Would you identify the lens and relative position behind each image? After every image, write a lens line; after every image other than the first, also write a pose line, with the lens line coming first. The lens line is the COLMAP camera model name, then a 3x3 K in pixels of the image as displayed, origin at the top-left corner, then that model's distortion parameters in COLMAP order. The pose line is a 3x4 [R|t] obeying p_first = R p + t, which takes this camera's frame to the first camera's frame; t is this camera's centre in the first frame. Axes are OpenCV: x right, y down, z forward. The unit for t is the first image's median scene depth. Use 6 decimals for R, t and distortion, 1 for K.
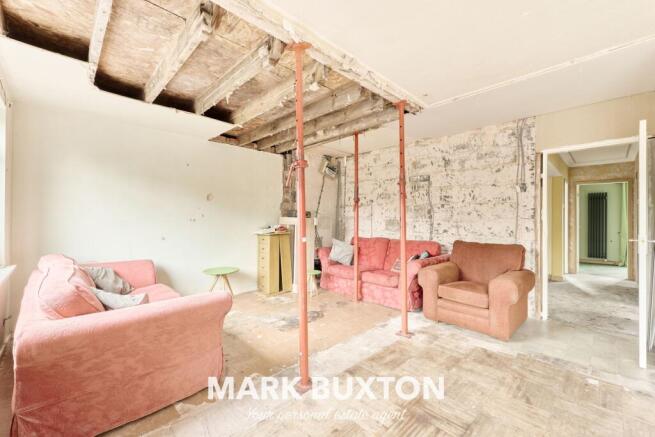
lens RADIAL K [[270.9, 0, 328.9], [0, 270.9, 216.8], [0, 0, 1]] dist [0.000516, -0.001663]
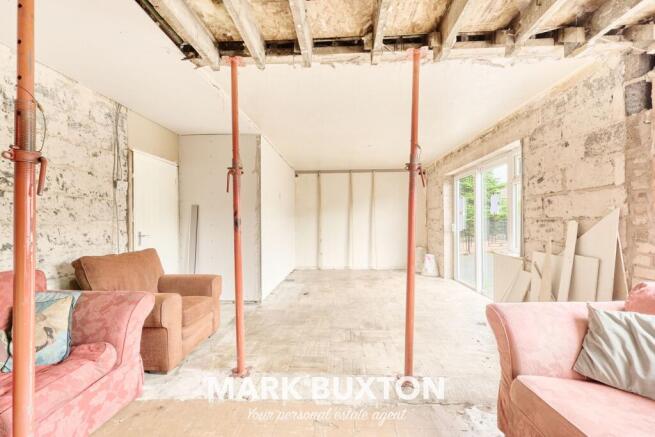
lens RADIAL K [[270.9, 0, 327.0], [0, 270.9, 222.6], [0, 0, 1]] dist [0.000516, -0.001663]
pose [[-0.681493, -0.005204, 0.731806, -0.366513], [-0.004780, 0.999985, 0.002660, 0.008150], [-0.731809, -0.001685, -0.681508, 1.123092]]
